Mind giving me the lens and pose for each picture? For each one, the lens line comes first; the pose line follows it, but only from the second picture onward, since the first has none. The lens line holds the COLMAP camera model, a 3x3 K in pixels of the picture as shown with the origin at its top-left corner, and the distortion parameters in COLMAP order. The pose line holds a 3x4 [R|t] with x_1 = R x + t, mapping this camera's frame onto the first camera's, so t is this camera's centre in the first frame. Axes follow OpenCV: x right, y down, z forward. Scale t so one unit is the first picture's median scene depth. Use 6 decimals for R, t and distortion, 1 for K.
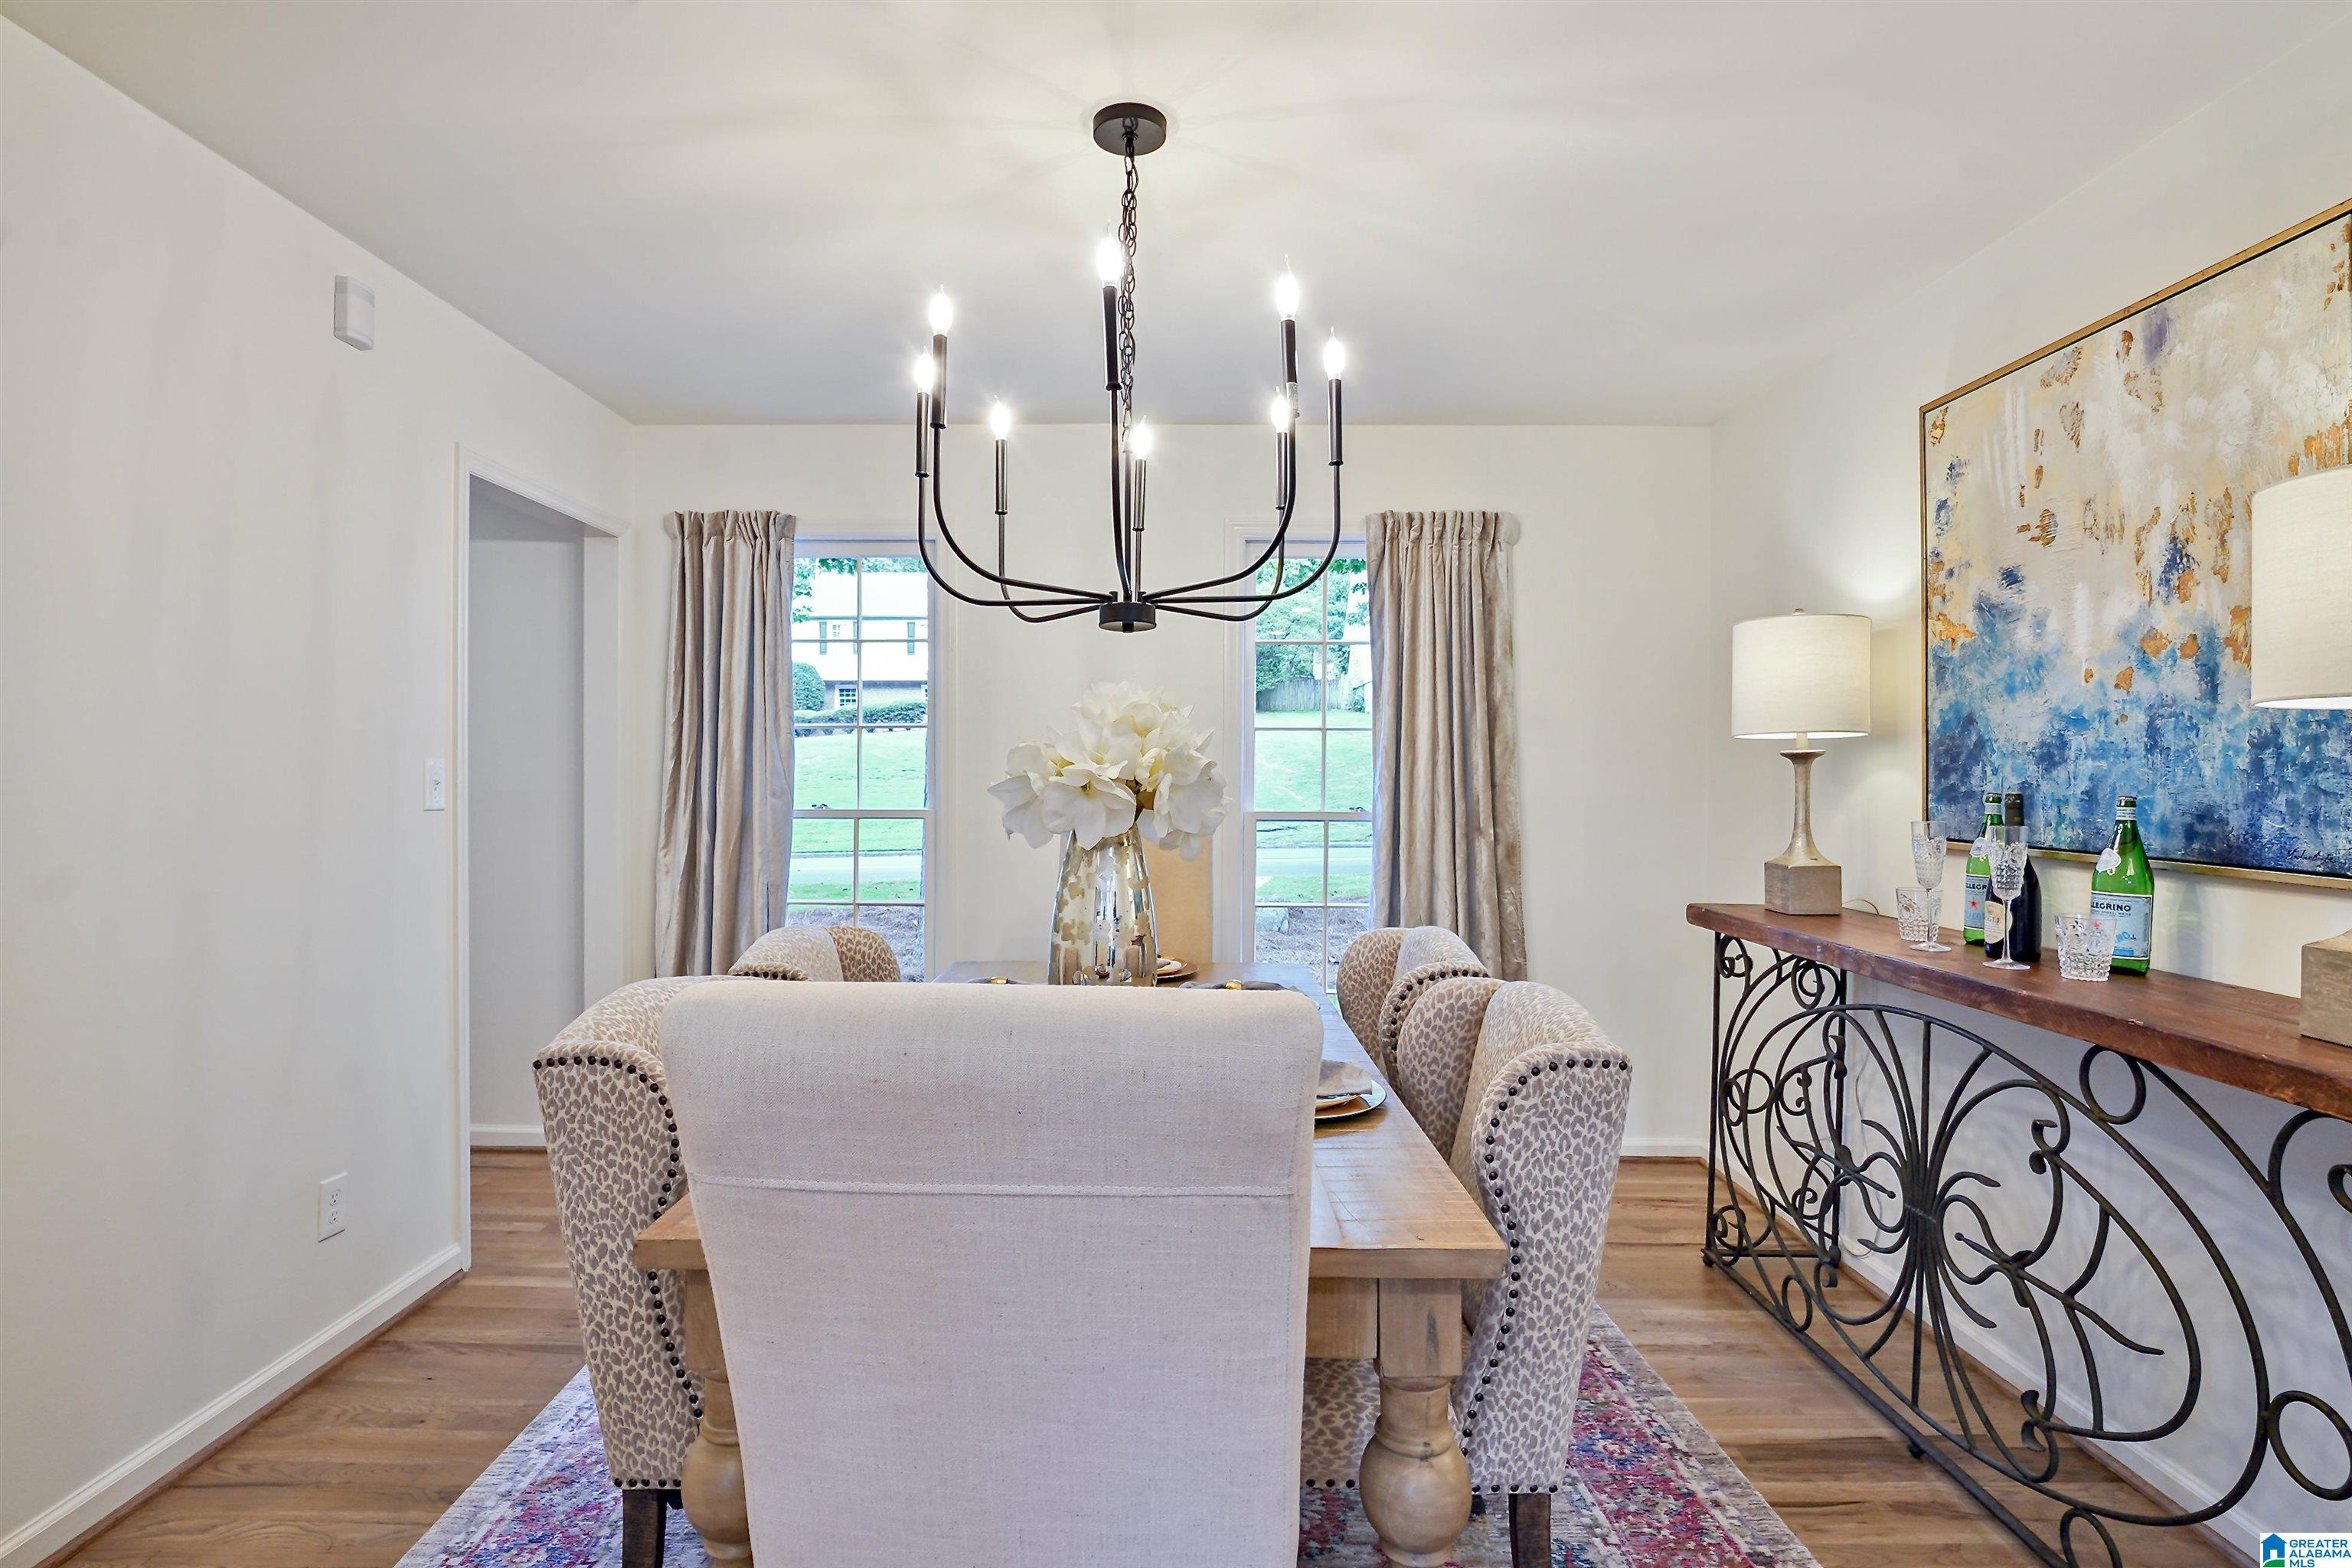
lens RADIAL K [[1153.0, 0, 1180.7], [0, 1153.0, 771.3], [0, 0, 1]] dist [-0.021103, -0.002035]
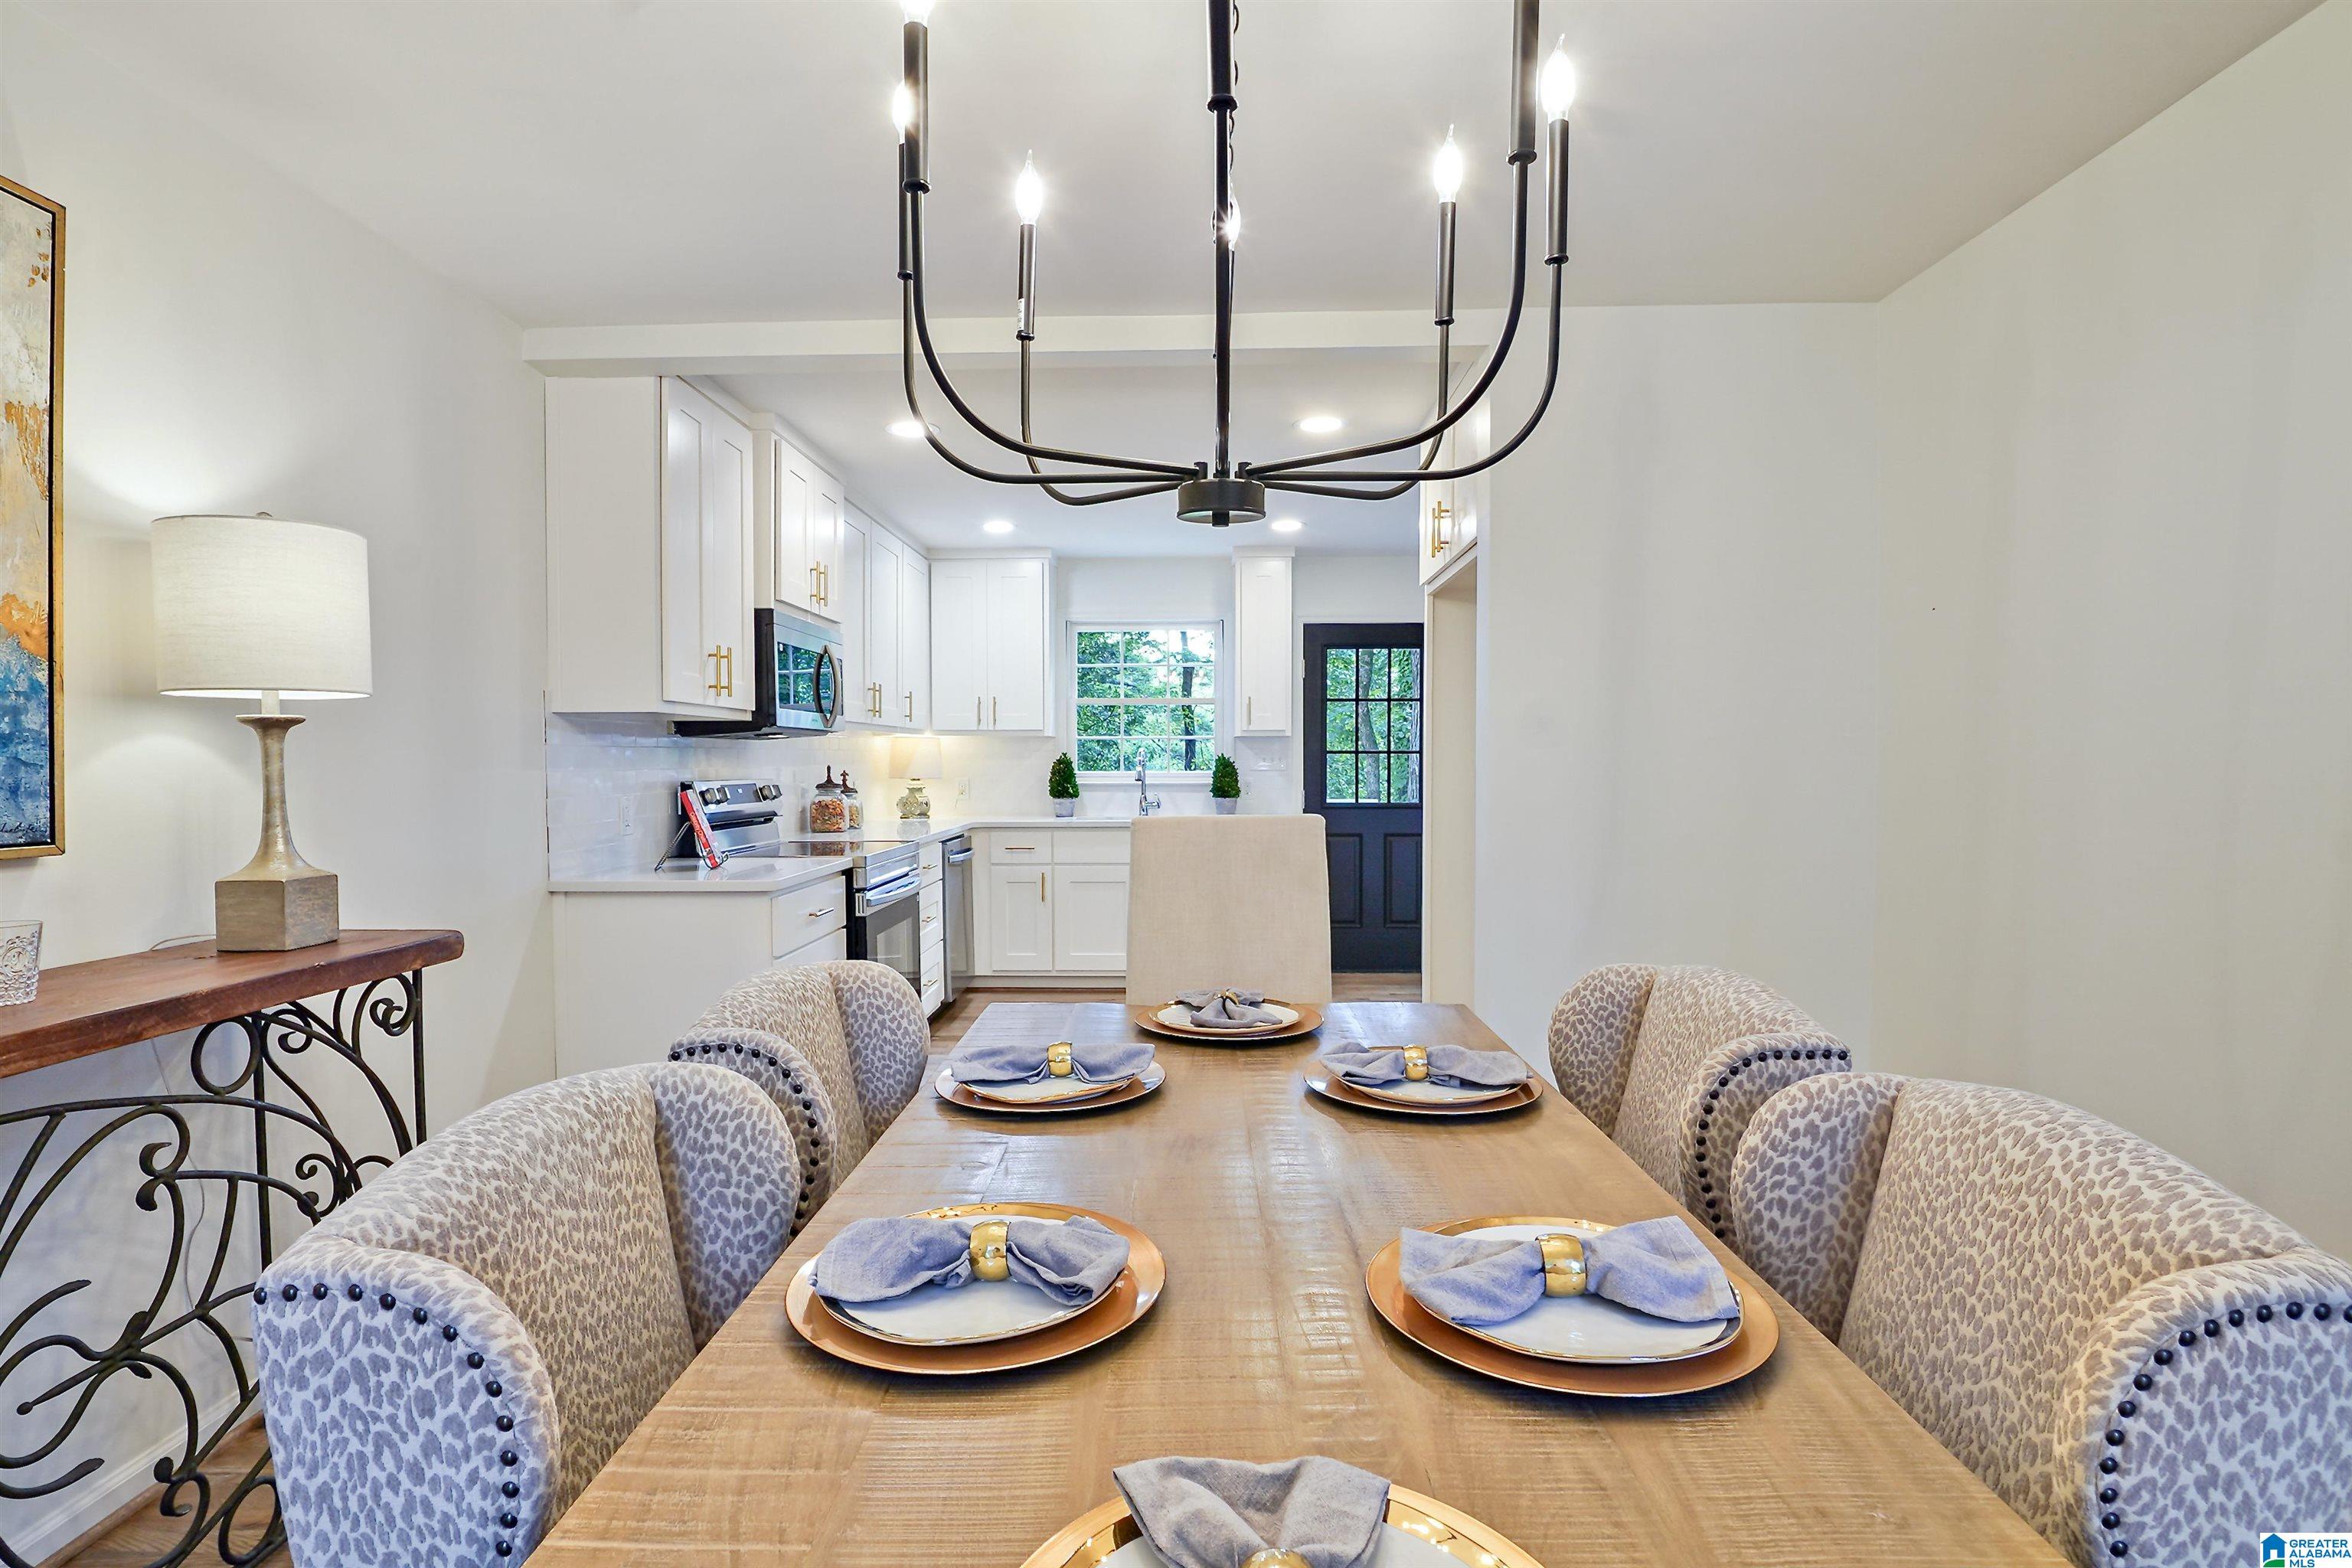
lens RADIAL K [[1153.0, 0, 1170.9], [0, 1153.0, 786.4], [0, 0, 1]] dist [-0.021103, -0.002035]
pose [[-0.999055, -0.007880, 0.042749, -0.045672], [-0.006929, 0.999726, 0.022338, 0.007939], [-0.042914, 0.022021, -0.998836, 1.642408]]
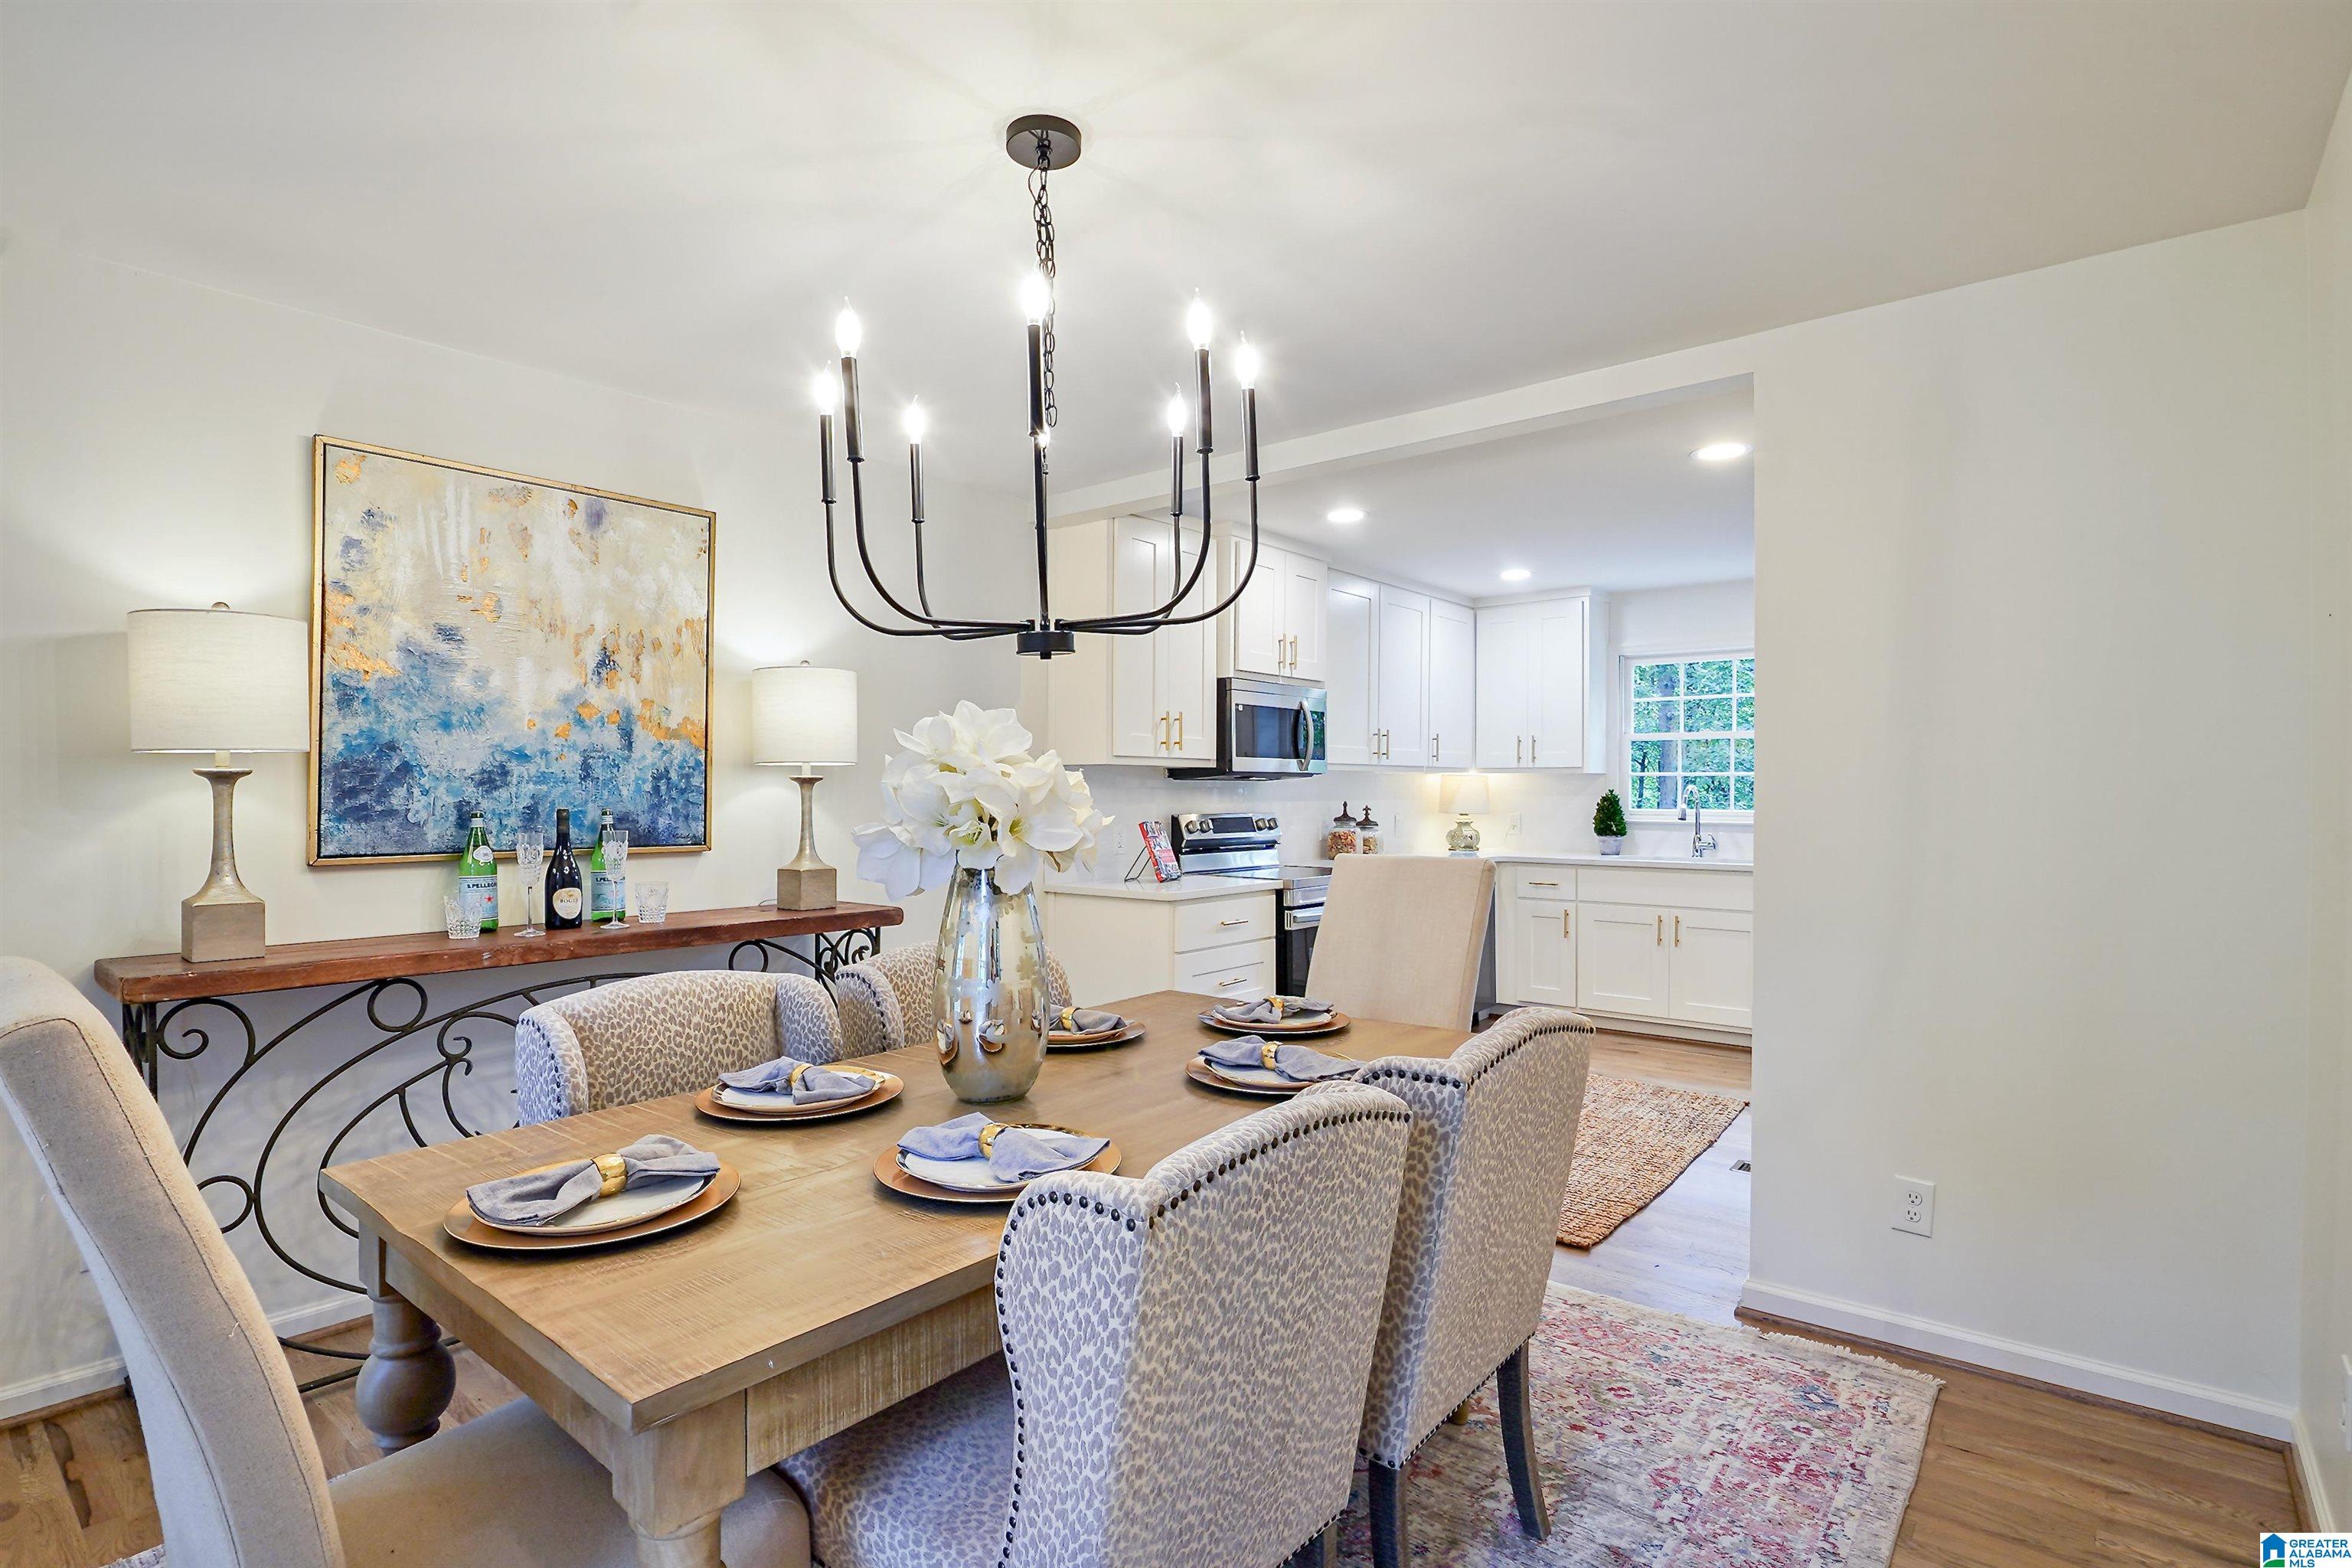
lens RADIAL K [[1153.0, 0, 1162.0], [0, 1153.0, 789.6], [0, 0, 1]] dist [-0.021103, -0.002035]
pose [[-0.761412, -0.012106, 0.648155, -0.764726], [-0.010570, 0.999925, 0.006260, -0.021676], [-0.648182, -0.002085, -0.761483, 1.671273]]
